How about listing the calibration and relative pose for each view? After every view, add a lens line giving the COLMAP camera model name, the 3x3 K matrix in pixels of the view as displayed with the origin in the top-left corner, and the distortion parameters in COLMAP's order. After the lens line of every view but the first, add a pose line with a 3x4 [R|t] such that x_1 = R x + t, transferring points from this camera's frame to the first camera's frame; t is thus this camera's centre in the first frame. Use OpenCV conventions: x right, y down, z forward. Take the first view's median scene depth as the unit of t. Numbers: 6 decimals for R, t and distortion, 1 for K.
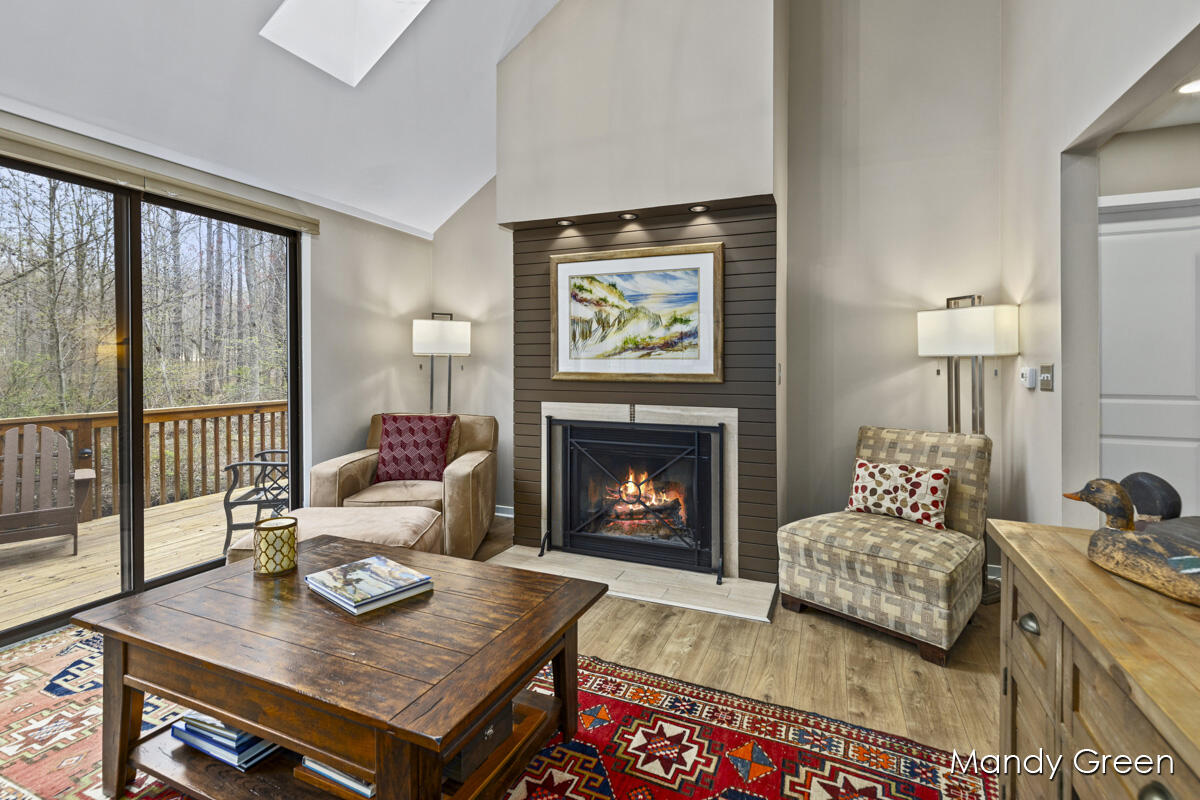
lens RADIAL K [[549.2, 0, 603.0], [0, 549.2, 369.5], [0, 0, 1]] dist [0.008412, 0.000476]
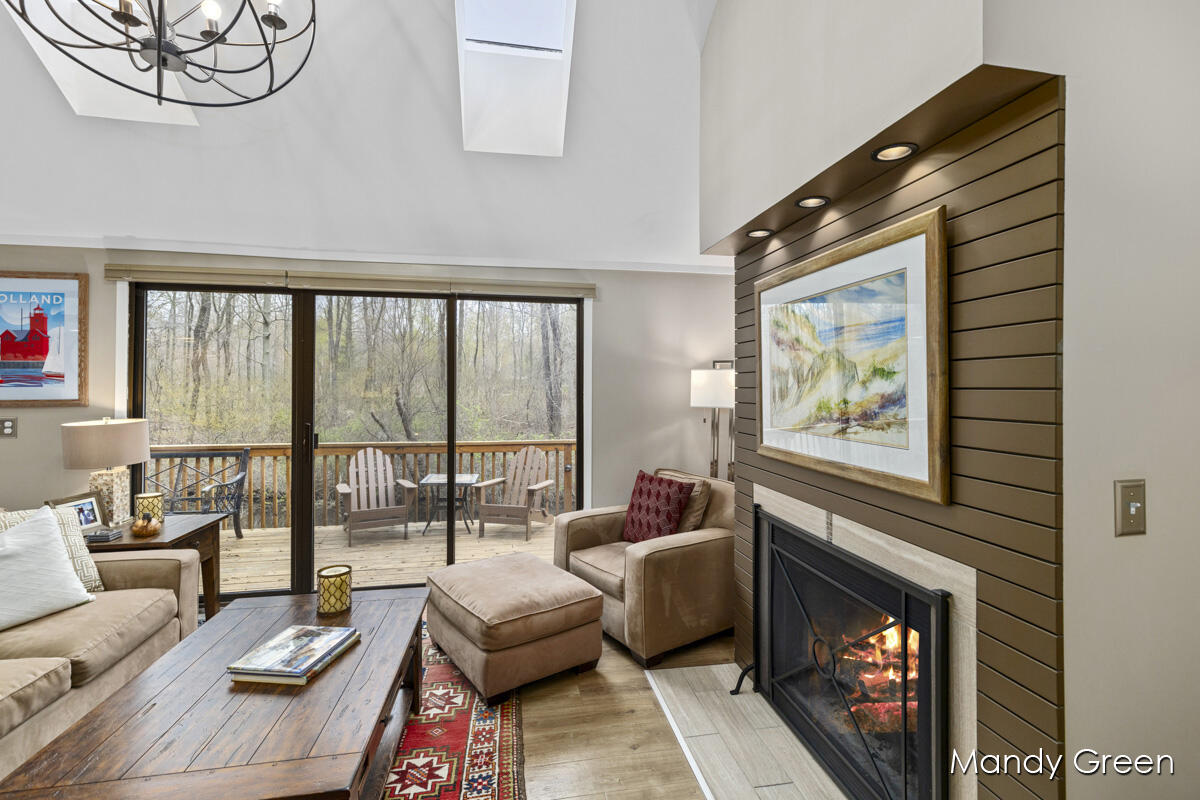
lens RADIAL K [[549.2, 0, 601.7], [0, 549.2, 390.3], [0, 0, 1]] dist [0.008412, 0.000476]
pose [[0.551843, 0.000187, -0.833948, 0.429299], [-0.003443, 0.999992, -0.002054, -0.068919], [0.833941, 0.004005, 0.551839, 0.474081]]
